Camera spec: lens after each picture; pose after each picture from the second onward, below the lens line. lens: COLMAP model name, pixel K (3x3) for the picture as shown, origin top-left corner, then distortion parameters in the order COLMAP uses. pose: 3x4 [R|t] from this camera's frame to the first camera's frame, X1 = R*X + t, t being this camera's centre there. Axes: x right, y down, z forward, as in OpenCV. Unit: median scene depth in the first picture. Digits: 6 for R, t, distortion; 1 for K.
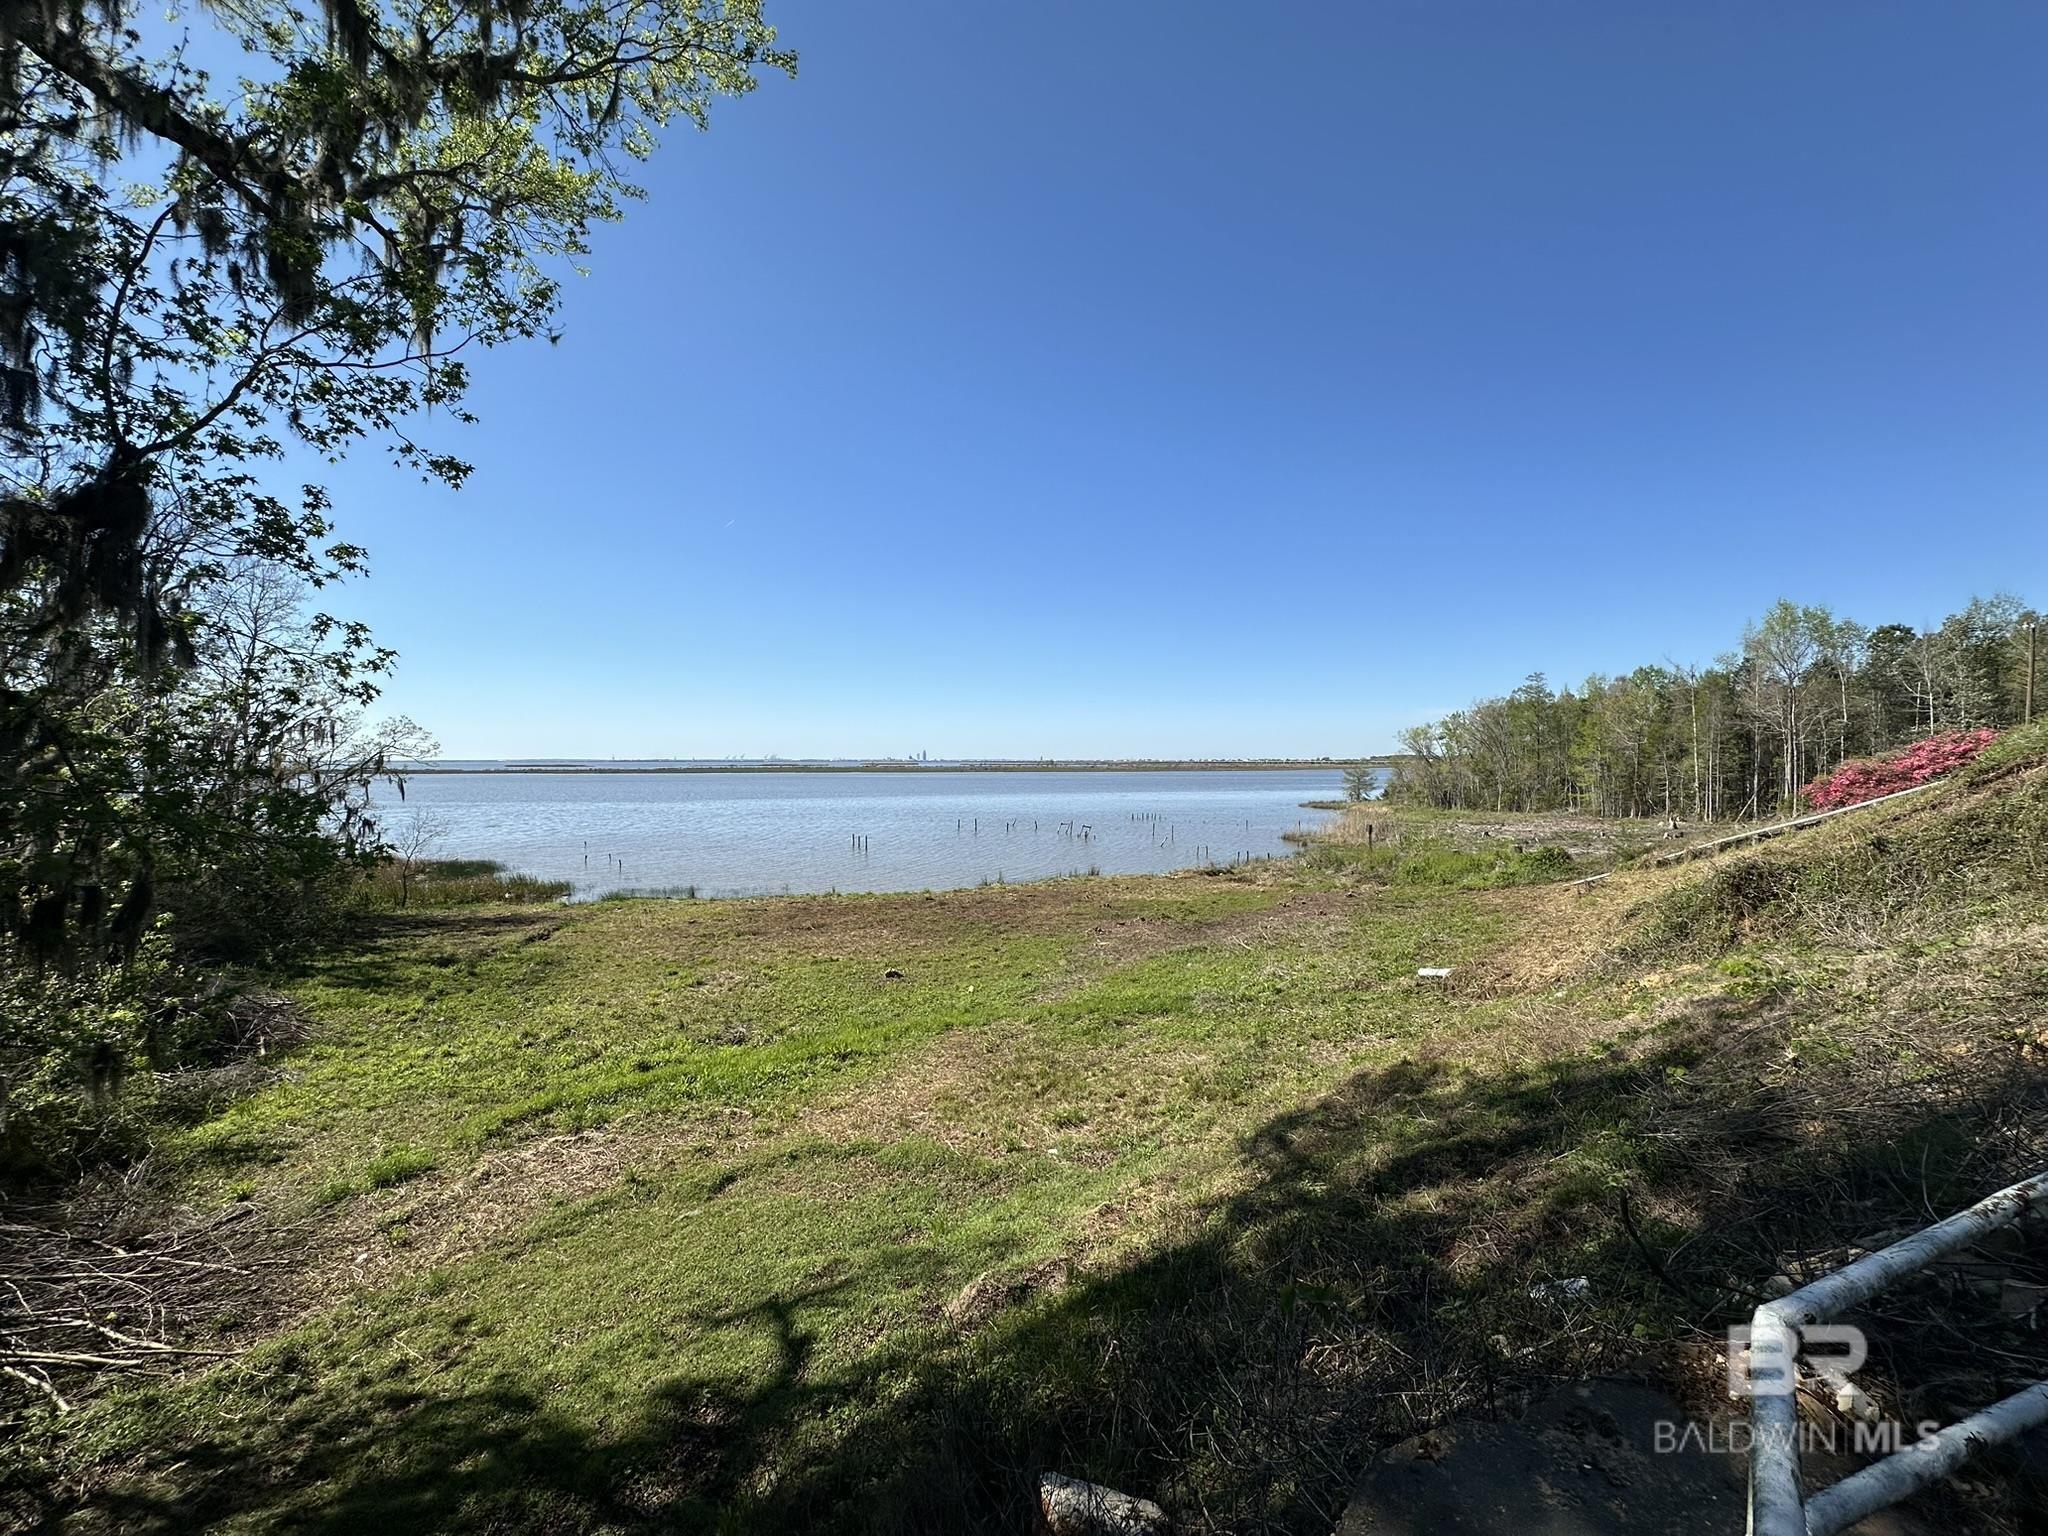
lens RADIAL K [[814.1, 0, 1023.3], [0, 814.1, 767.4], [0, 0, 1]] dist [-0.000277, 0.000100]
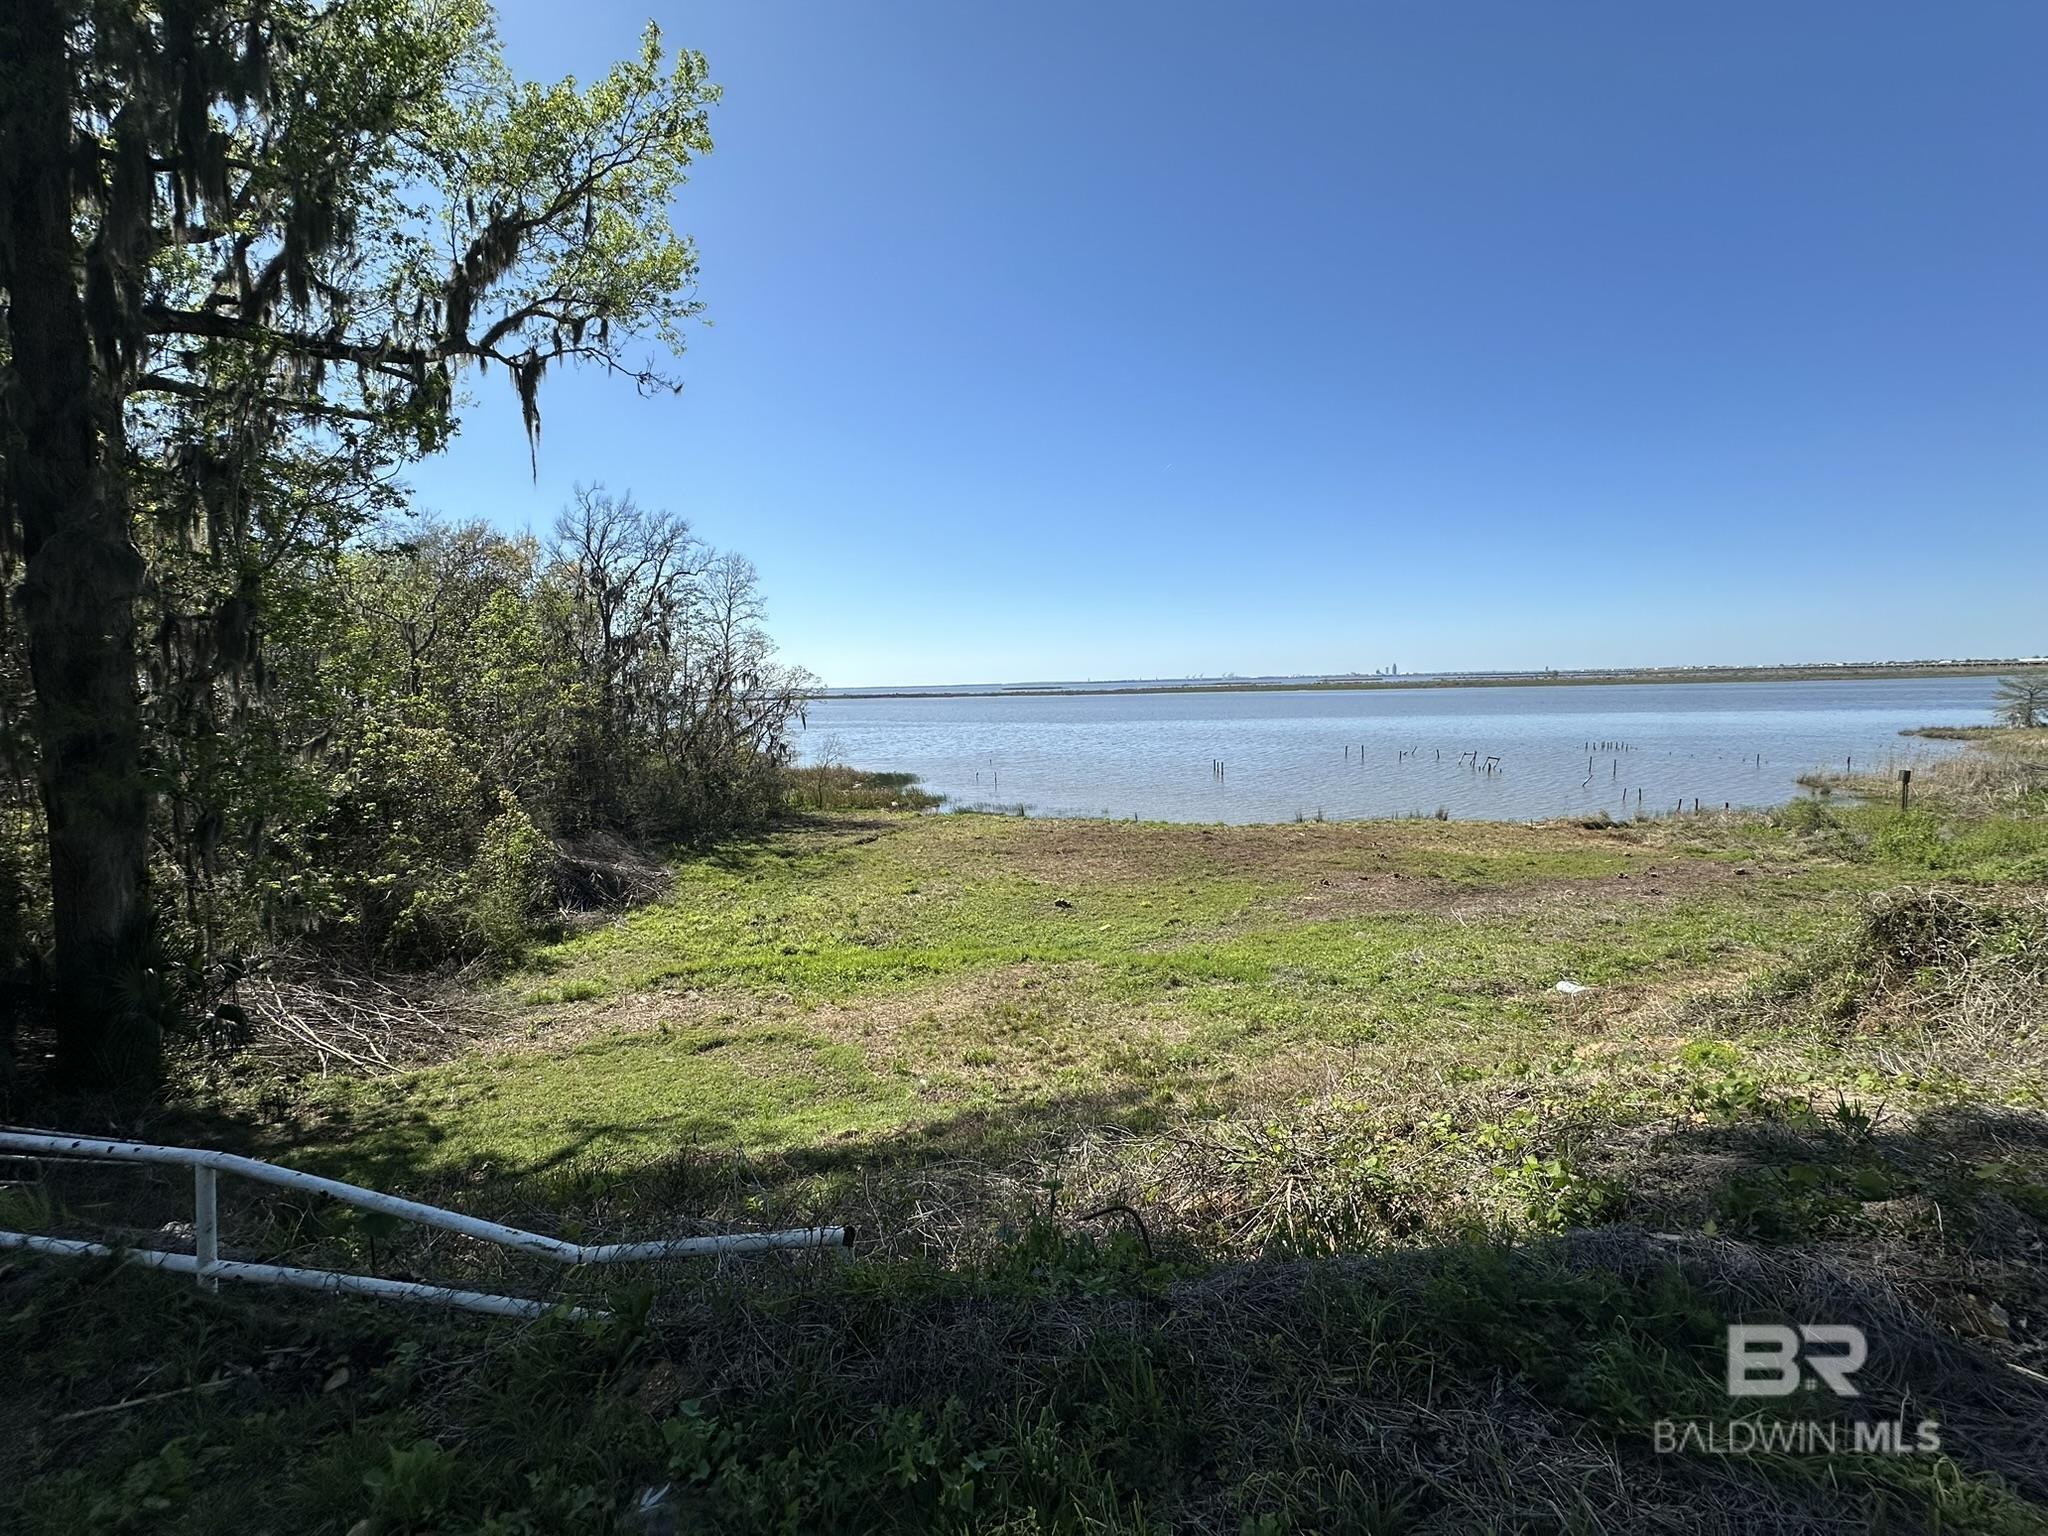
lens RADIAL K [[814.1, 0, 1022.2], [0, 814.1, 768.9], [0, 0, 1]] dist [-0.000277, 0.000100]
pose [[0.853431, 0.033921, -0.520102, 0.822722], [0.019466, 0.995109, 0.096843, -0.063677], [0.520843, -0.092773, 0.848596, 0.197126]]
